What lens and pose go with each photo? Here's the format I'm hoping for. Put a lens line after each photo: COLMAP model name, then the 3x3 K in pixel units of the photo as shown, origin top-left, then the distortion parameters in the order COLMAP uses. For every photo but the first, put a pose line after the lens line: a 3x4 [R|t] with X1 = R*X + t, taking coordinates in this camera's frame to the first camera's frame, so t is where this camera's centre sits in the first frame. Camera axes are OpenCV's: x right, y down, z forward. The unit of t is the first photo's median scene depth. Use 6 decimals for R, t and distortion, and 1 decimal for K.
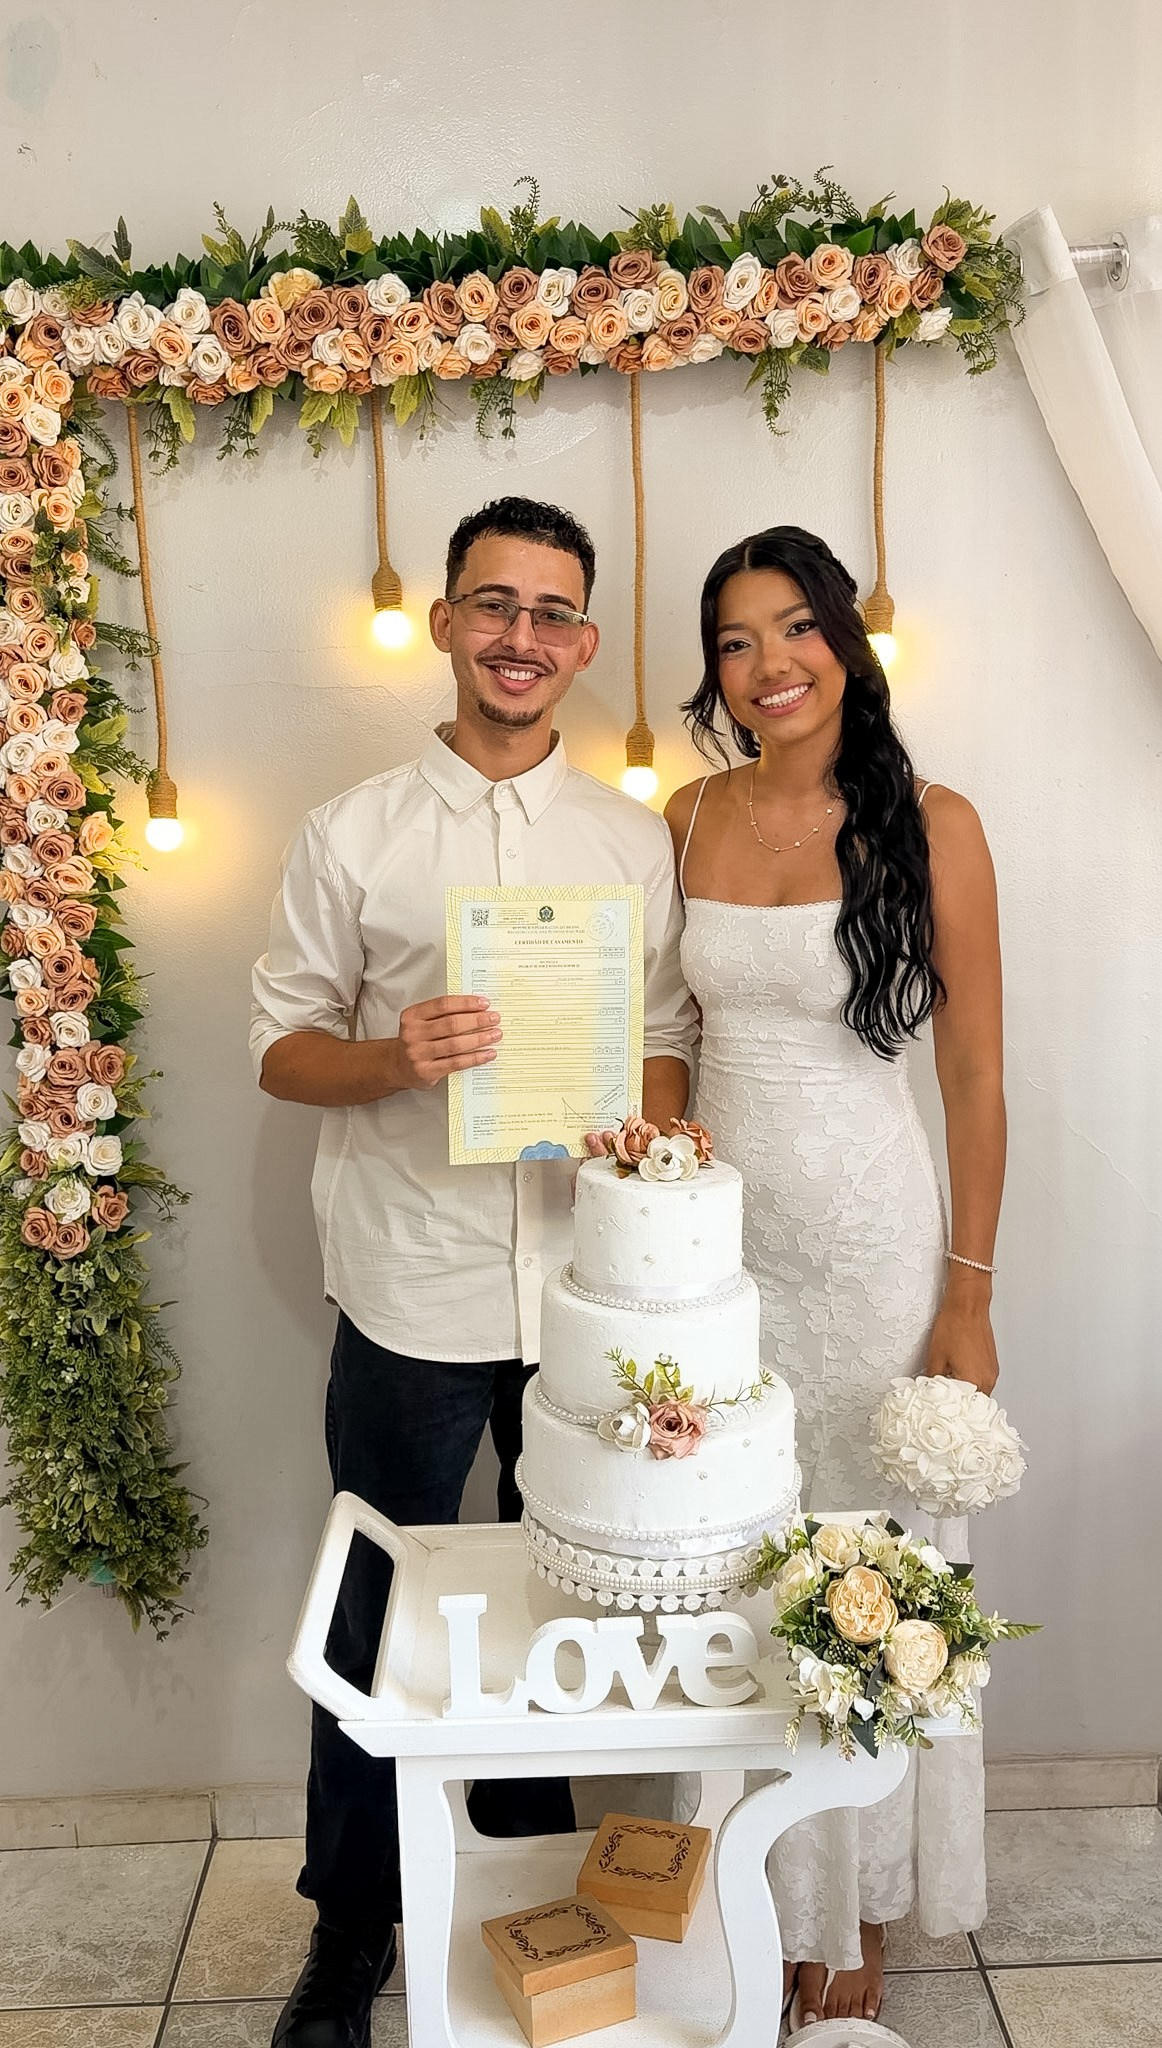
lens RADIAL K [[1780.0, 0, 581.0], [0, 1780.0, 1024.0], [0, 0, 1]] dist [0.130758, -0.296429]
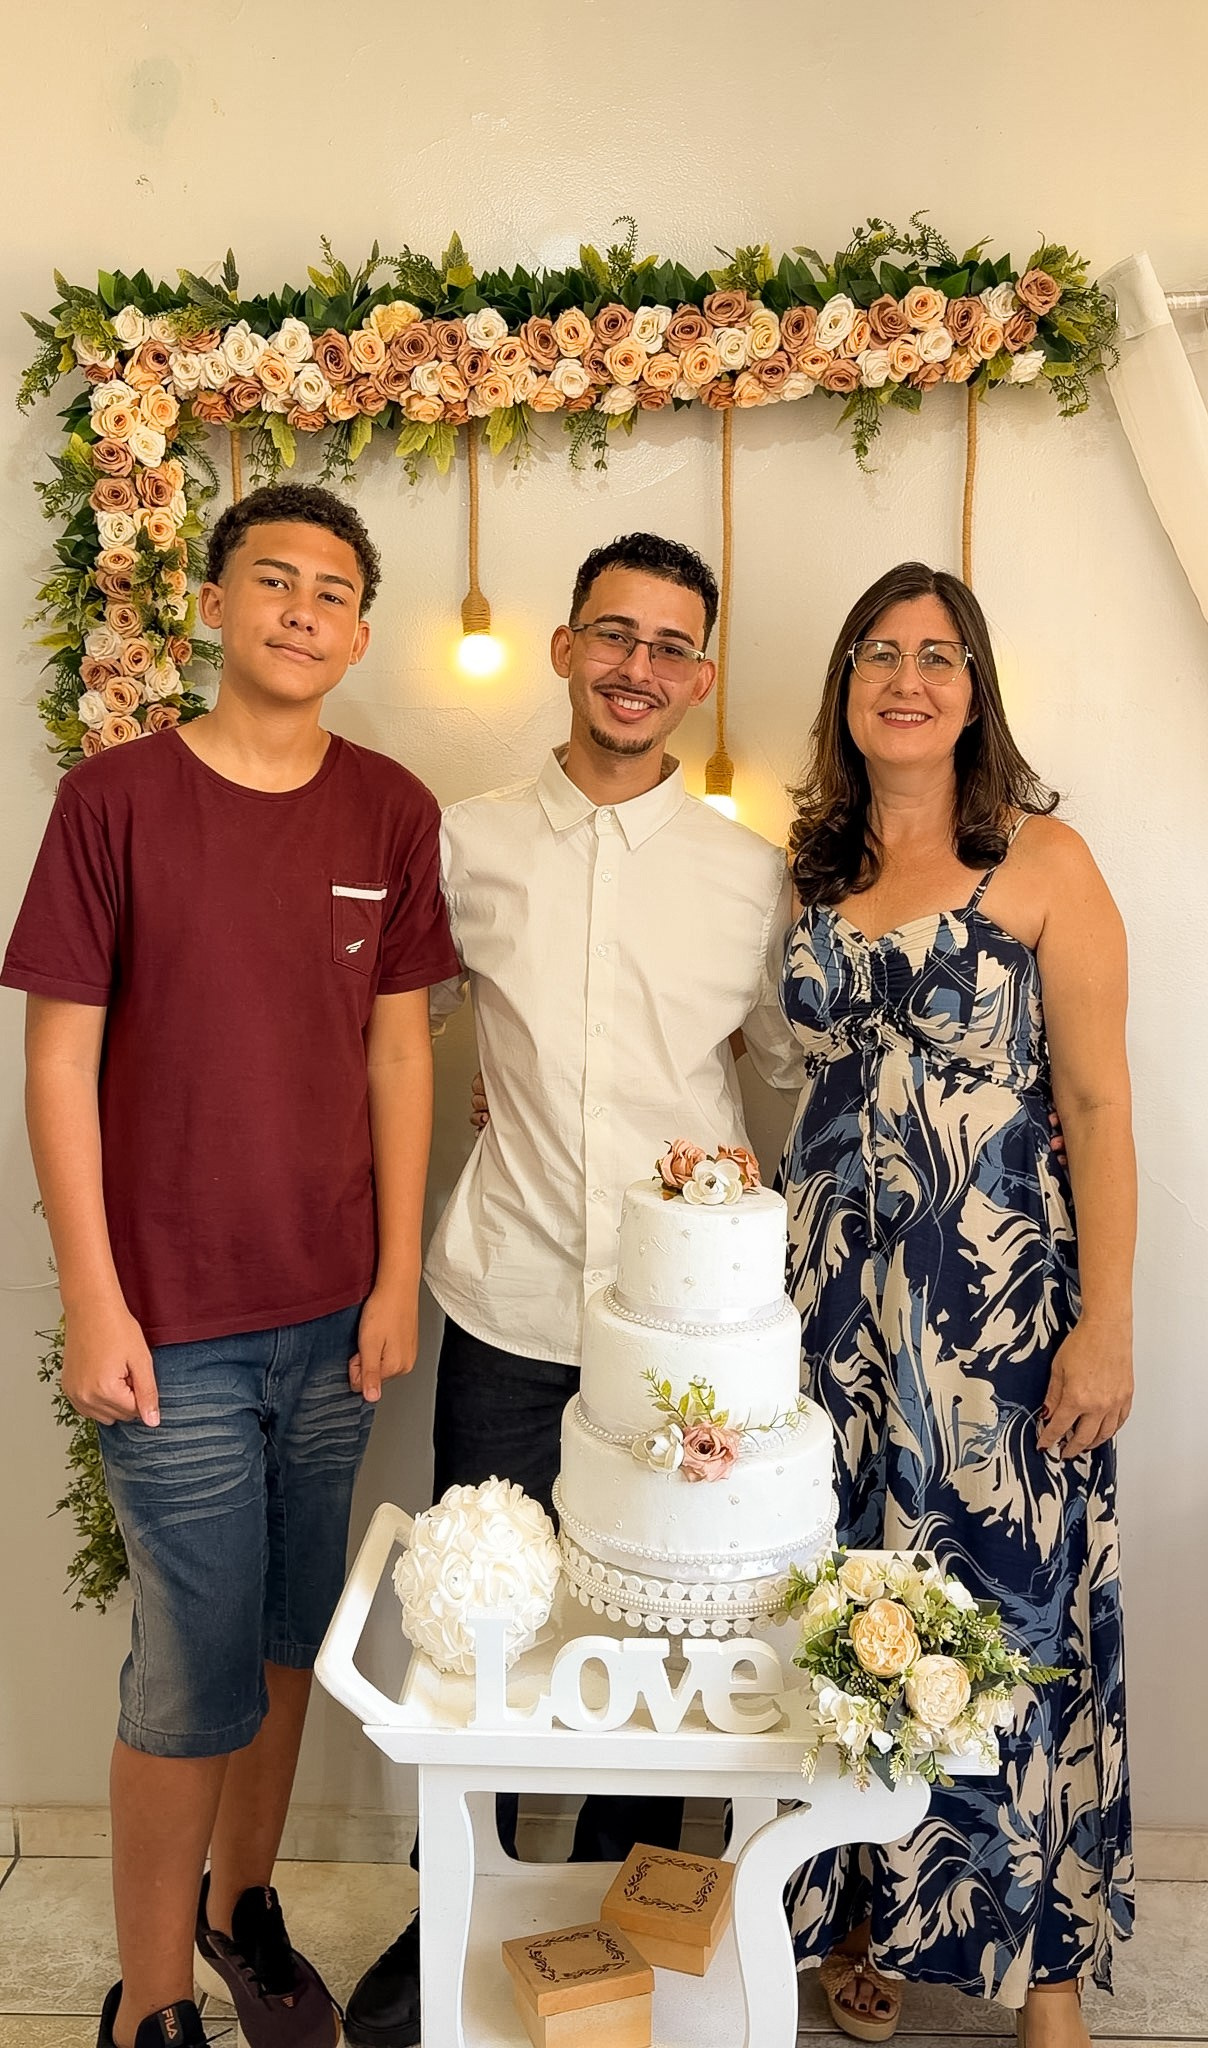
lens RADIAL K [[1827.4, 0, 605.2], [0, 1827.4, 990.6], [0, 0, 1]] dist [0.206561, -0.518117]
pose [[0.998134, 0.036596, -0.048872, 0.025332], [-0.038124, 0.998801, -0.030715, 0.000215], [0.047689, 0.032520, 0.998333, -0.036674]]
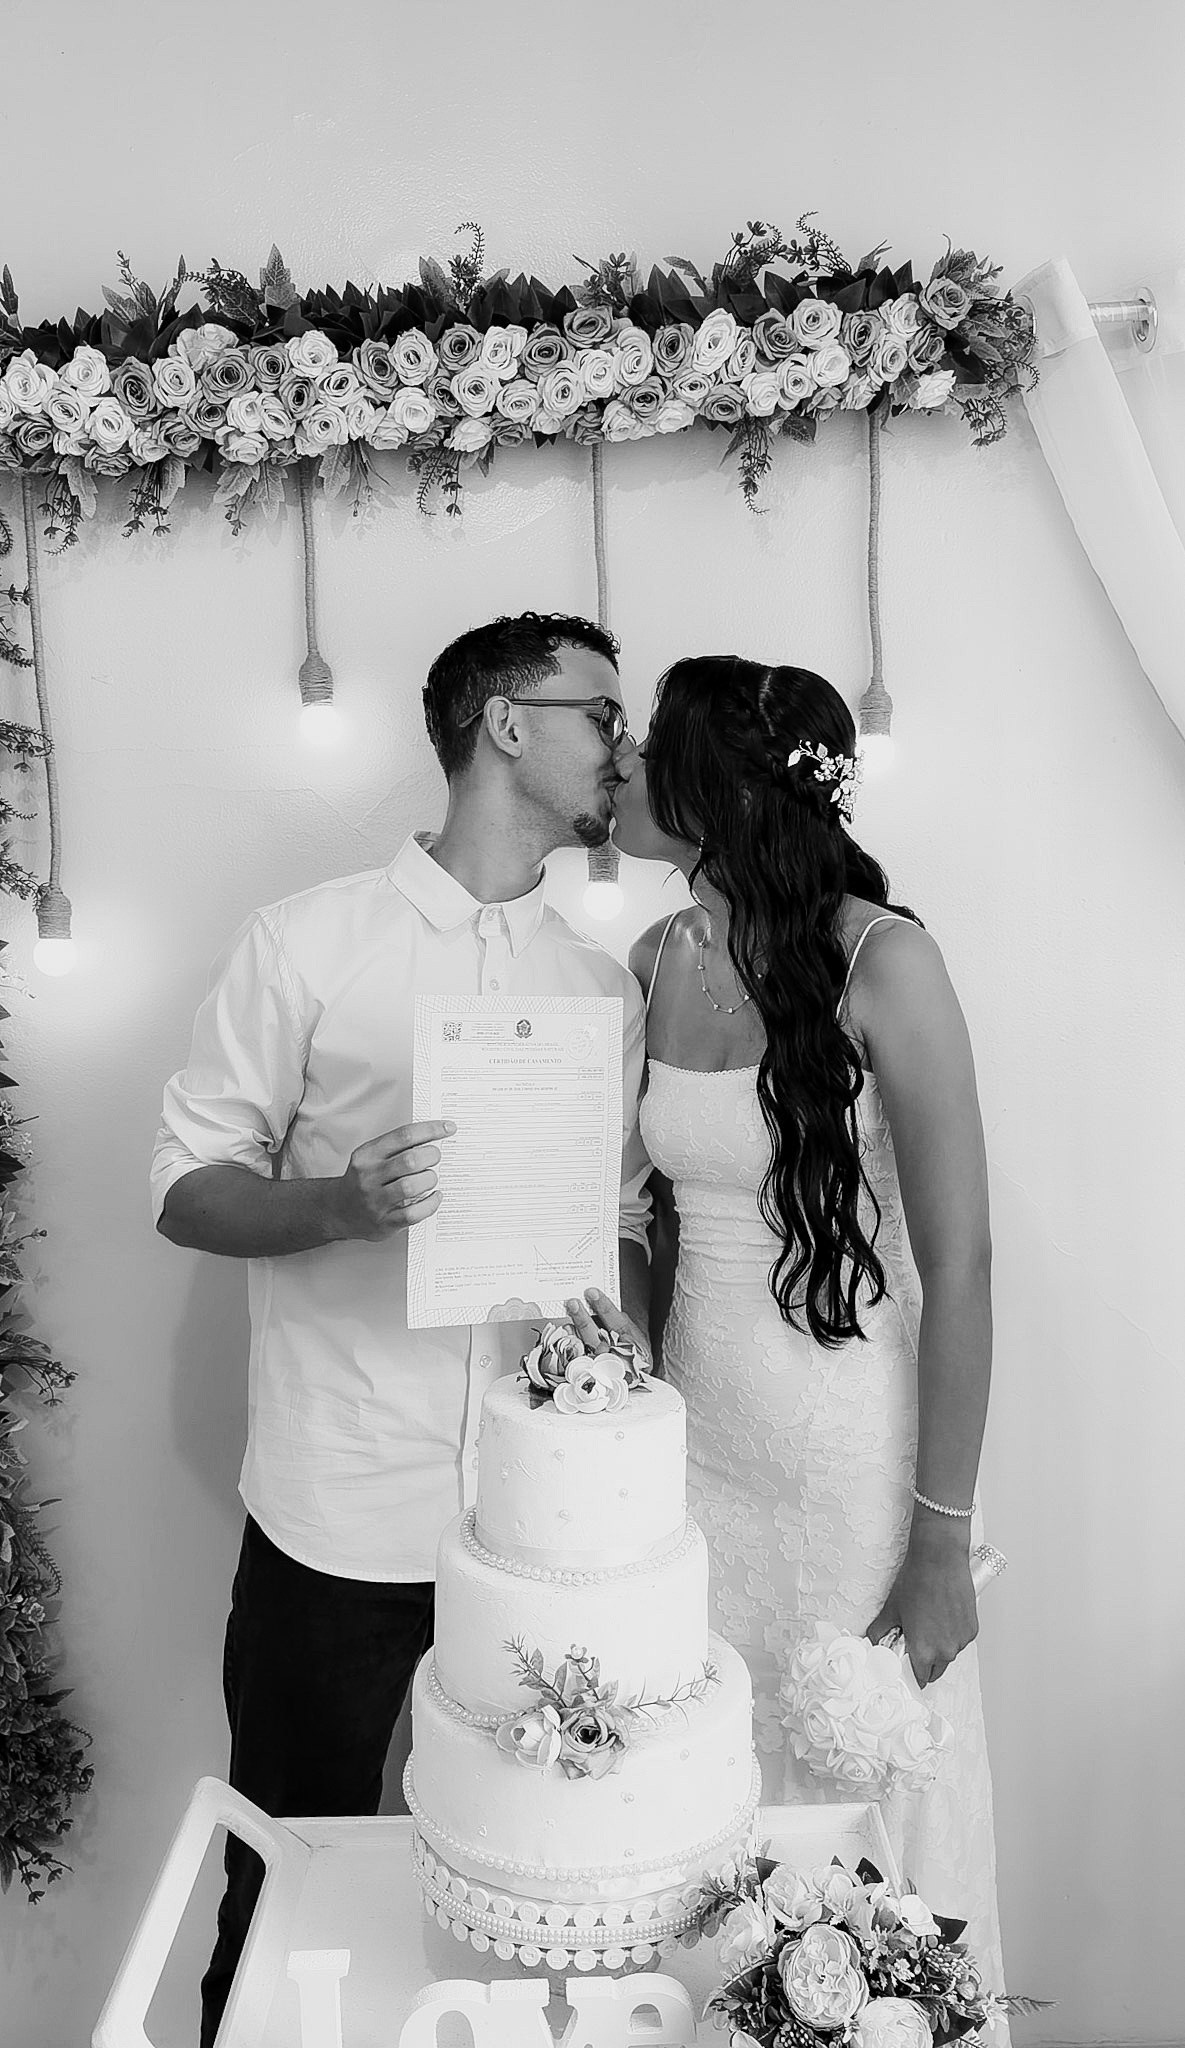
lens RADIAL K [[1830.7, 0, 590.9], [0, 1830.7, 996.5], [0, 0, 1]] dist [0.176327, -0.408476]
pose [[0.999903, 0.006366, -0.012396, 0.041962], [-0.007137, 0.997977, -0.063166, -0.033991], [0.011969, 0.063249, 0.997926, 0.112346]]
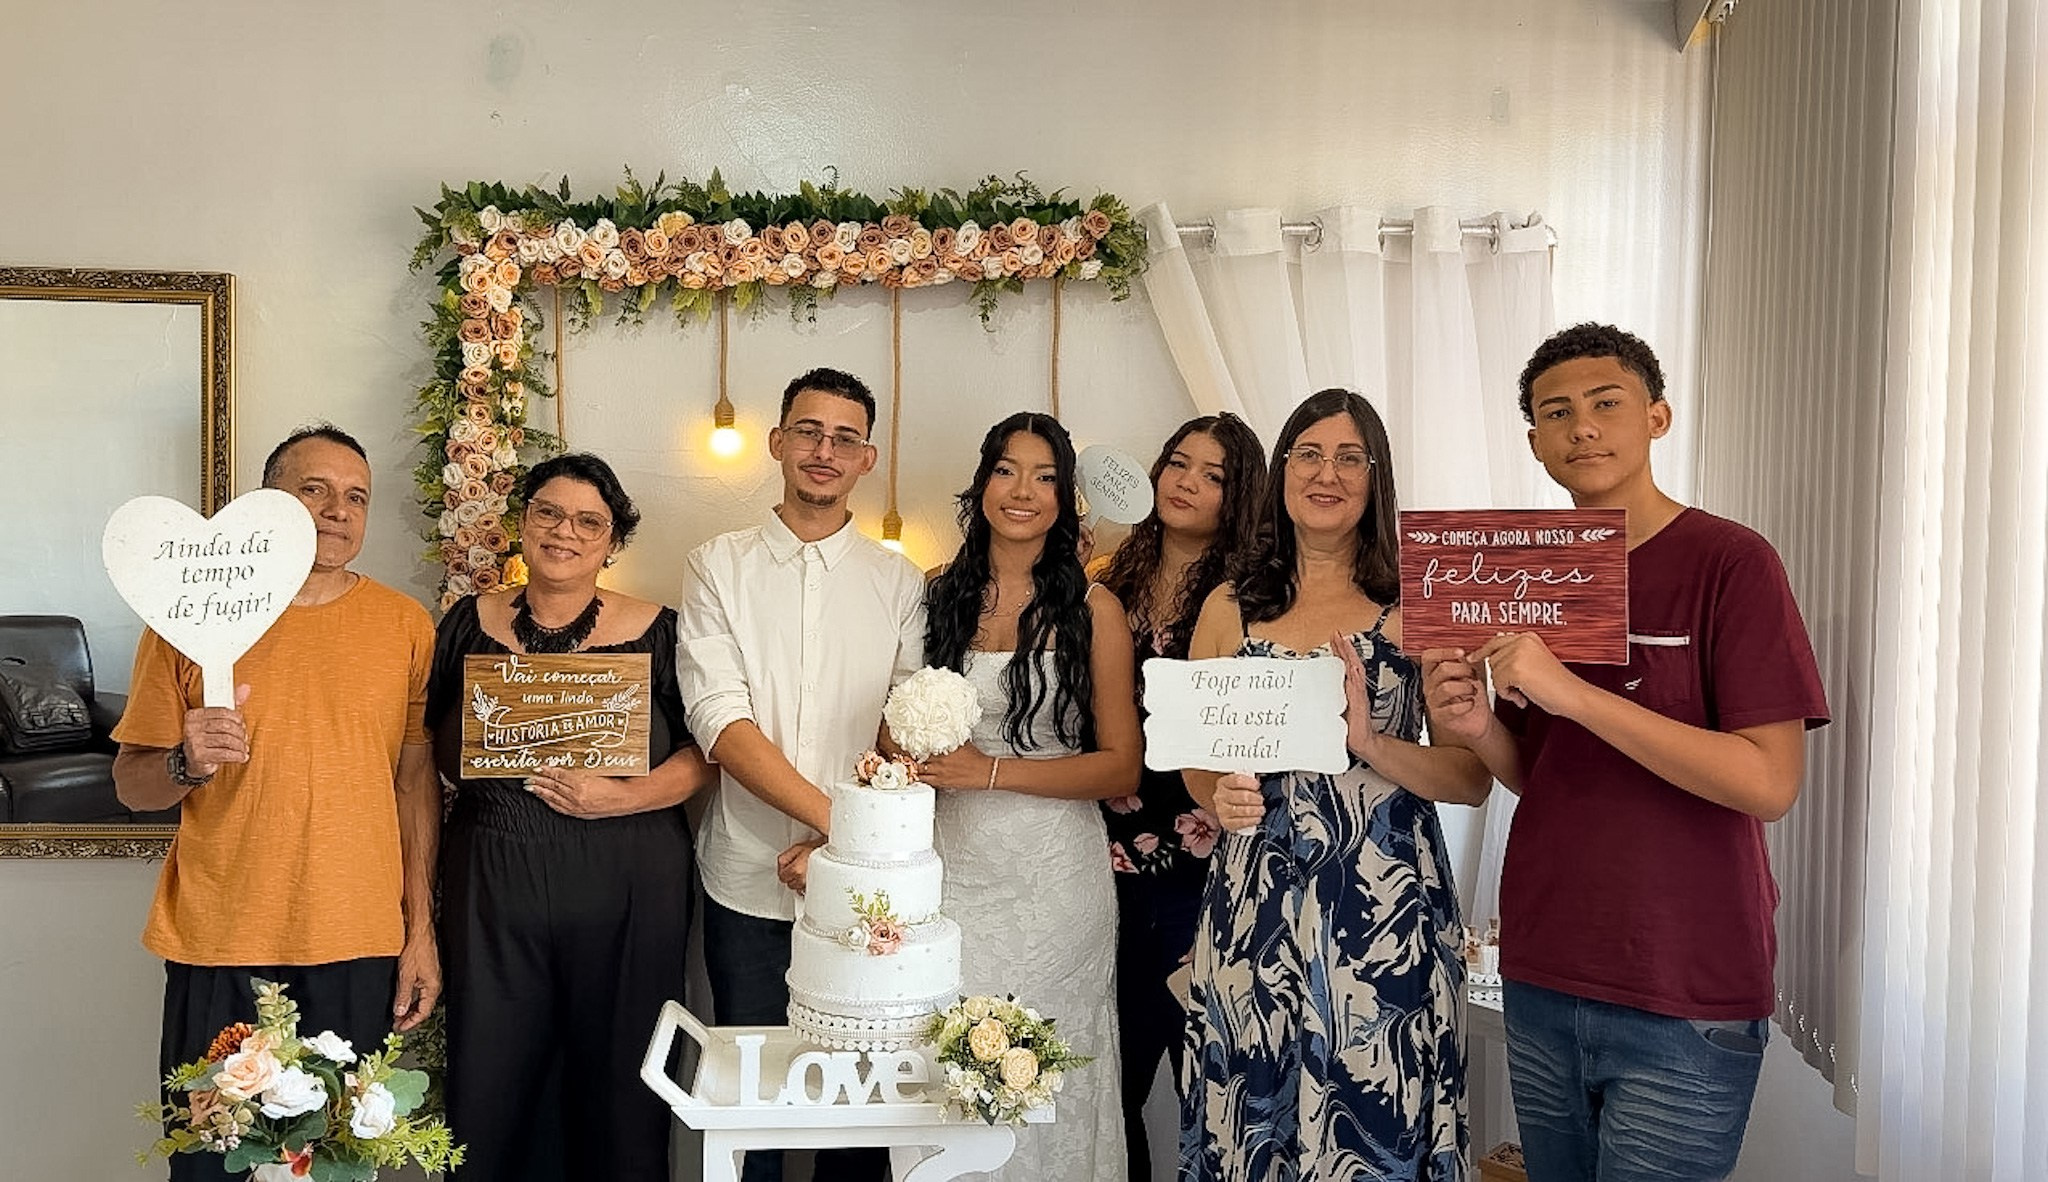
lens RADIAL K [[1727.3, 0, 993.2], [0, 1727.3, 592.2], [0, 0, 1]] dist [0.150124, -0.157365]
pose [[0.996126, 0.044065, 0.076105, 0.010882], [-0.035587, 0.993364, -0.109365, 0.055987], [-0.080419, 0.106232, 0.991084, -0.455522]]
